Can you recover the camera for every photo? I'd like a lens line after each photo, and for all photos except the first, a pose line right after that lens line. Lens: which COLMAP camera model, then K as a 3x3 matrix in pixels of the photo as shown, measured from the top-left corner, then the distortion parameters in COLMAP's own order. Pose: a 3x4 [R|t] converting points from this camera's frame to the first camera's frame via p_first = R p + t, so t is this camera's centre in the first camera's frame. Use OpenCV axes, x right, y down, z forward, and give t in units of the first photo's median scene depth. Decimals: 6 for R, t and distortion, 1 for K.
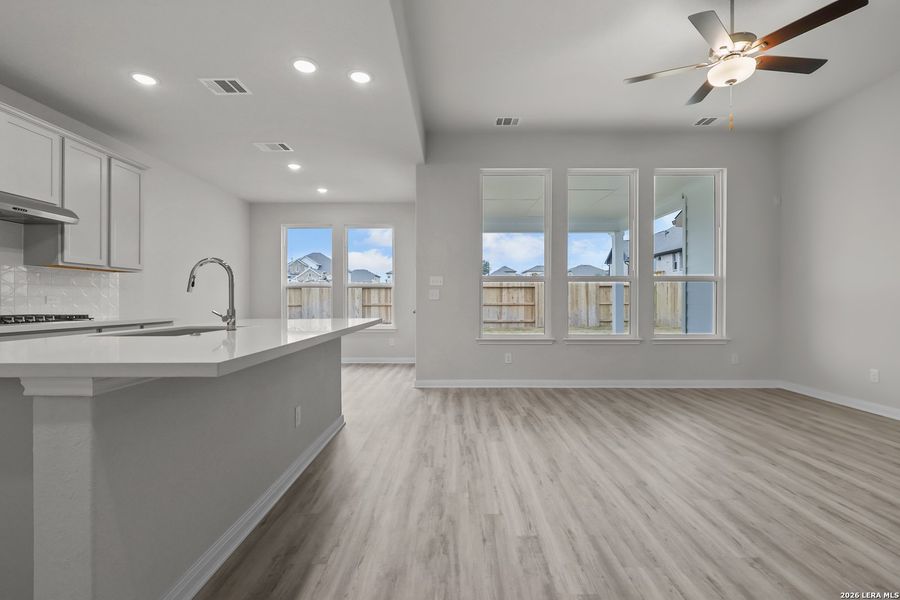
lens RADIAL K [[414.6, 0, 450.0], [0, 414.6, 300.0], [0, 0, 1]] dist [0.001350, 0.001280]
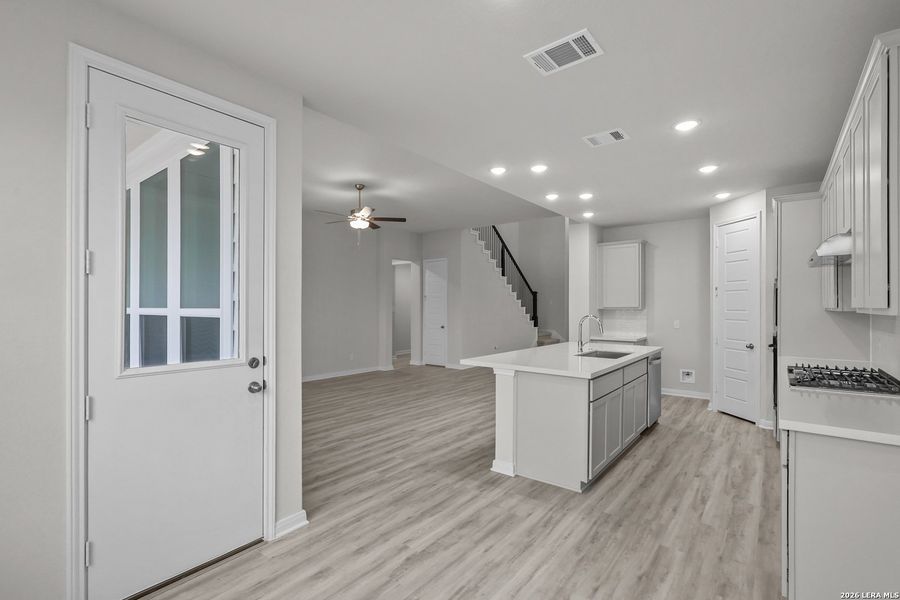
lens RADIAL K [[416.6, 0, 449.3], [0, 416.6, 307.3], [0, 0, 1]] dist [0.034925, -0.000059]
pose [[-0.793467, -0.003337, 0.608604, -1.006686], [-0.003433, 0.999994, 0.001009, -0.114775], [-0.608603, -0.001289, -0.793474, 2.395063]]
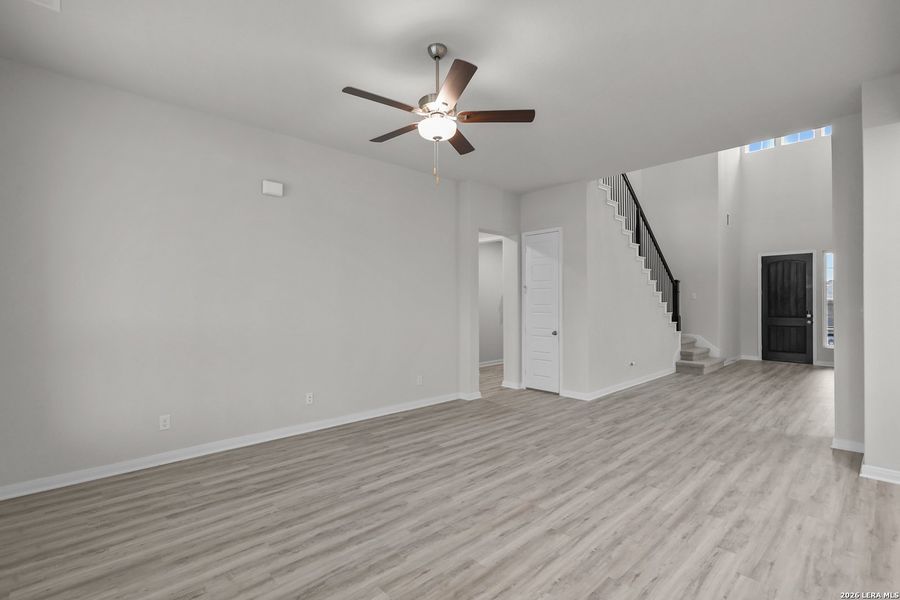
lens RADIAL K [[414.6, 0, 450.0], [0, 414.6, 300.0], [0, 0, 1]] dist [0.001350, 0.001280]
pose [[-0.691146, 0.006457, 0.722686, -0.095922], [0.000823, 0.999966, -0.008147, -0.109147], [-0.722715, -0.005036, -0.691128, 1.656832]]
